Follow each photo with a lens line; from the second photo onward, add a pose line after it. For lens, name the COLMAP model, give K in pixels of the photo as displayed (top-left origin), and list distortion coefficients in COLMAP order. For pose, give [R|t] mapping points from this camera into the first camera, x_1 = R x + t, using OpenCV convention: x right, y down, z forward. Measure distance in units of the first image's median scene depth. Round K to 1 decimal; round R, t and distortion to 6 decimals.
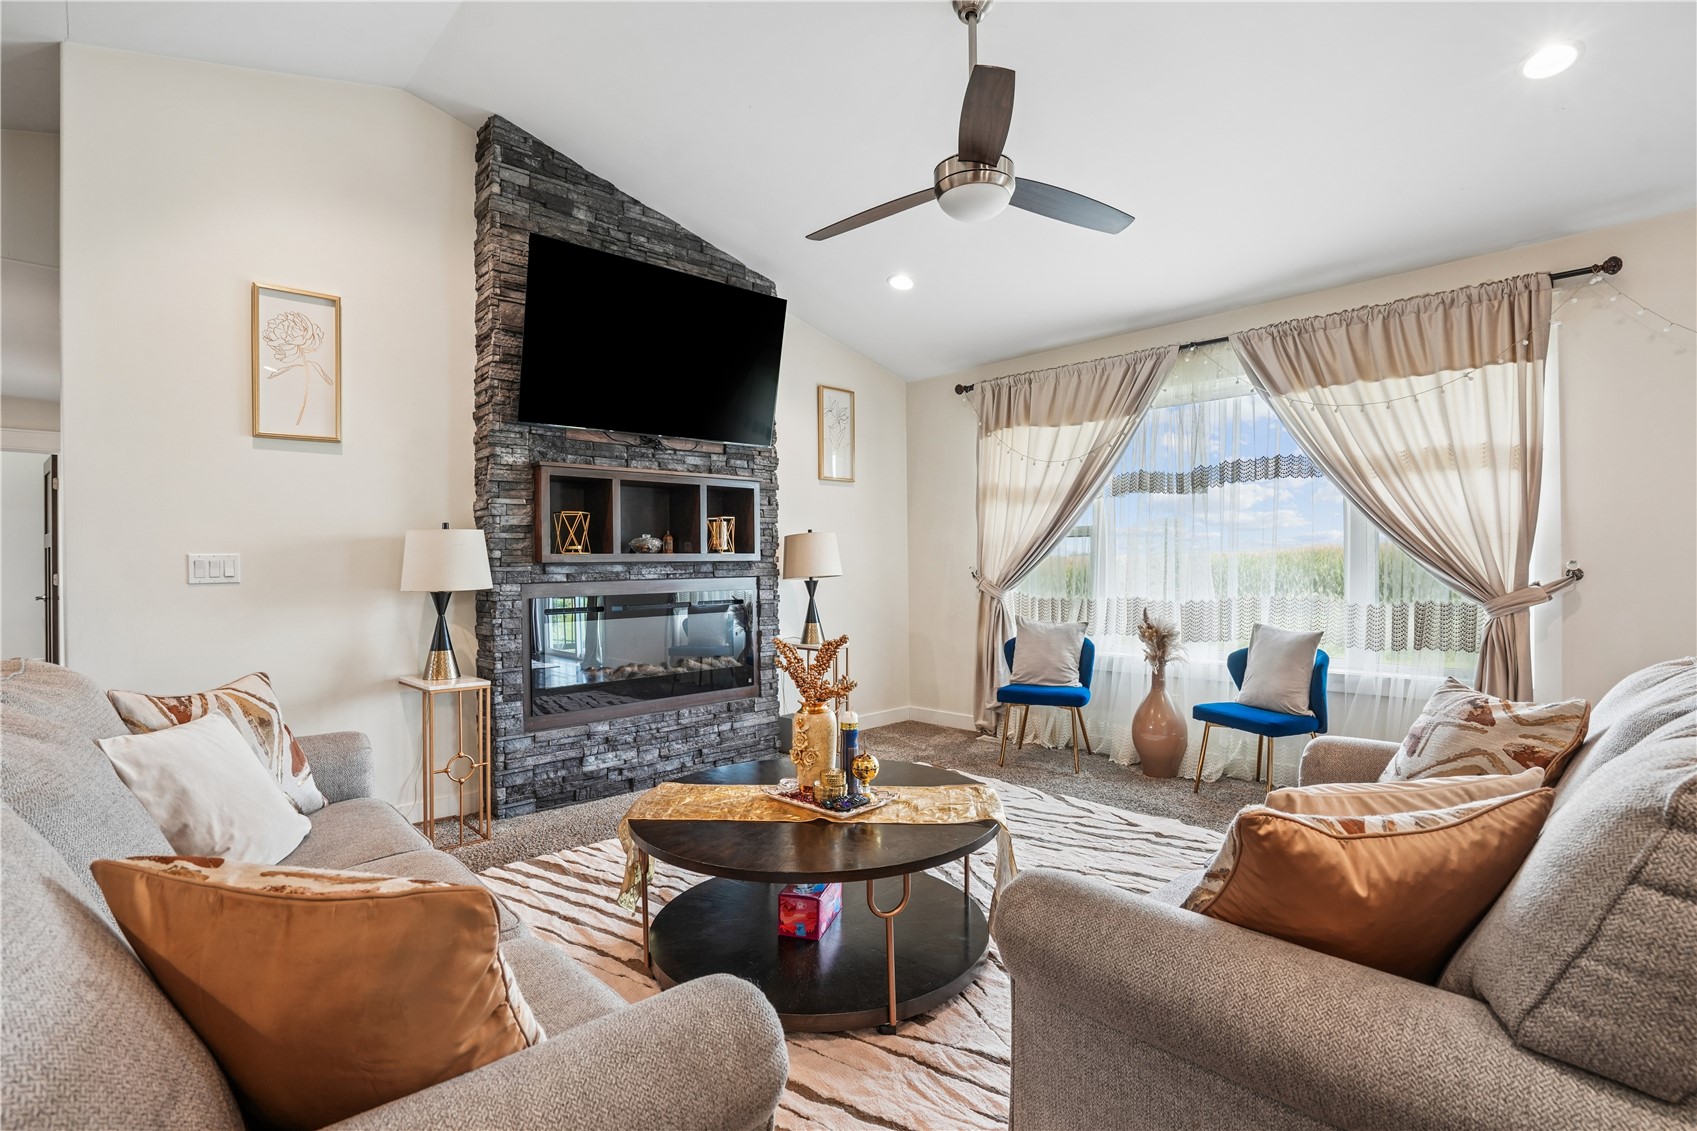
lens RADIAL K [[856.1, 0, 918.6], [0, 856.1, 567.7], [0, 0, 1]] dist [-0.014952, 0.001454]
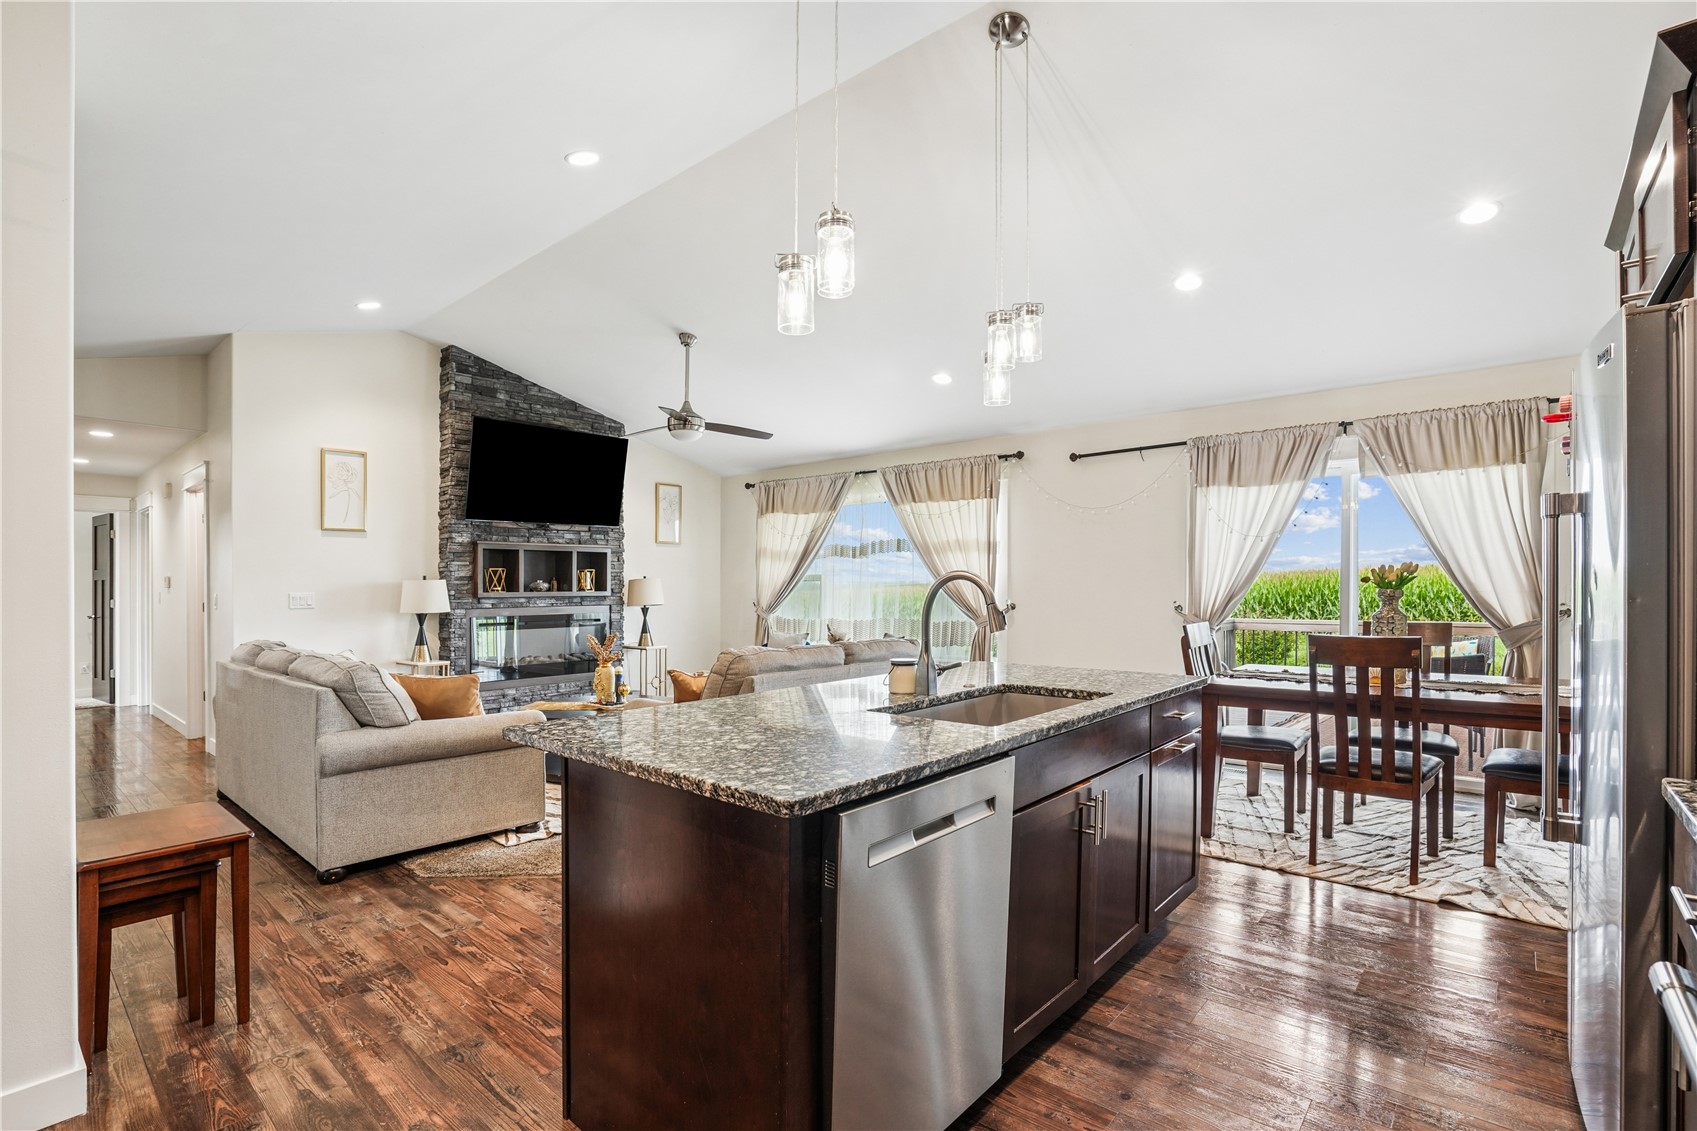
lens RADIAL K [[771.0, 0, 848.1], [0, 771.0, 585.9], [0, 0, 1]] dist [0.000830, -0.000154]
pose [[0.998975, 0.005345, 0.044959, 0.231879], [-0.004872, 0.999932, -0.010611, -0.014900], [-0.045012, 0.010381, 0.998932, -0.576564]]
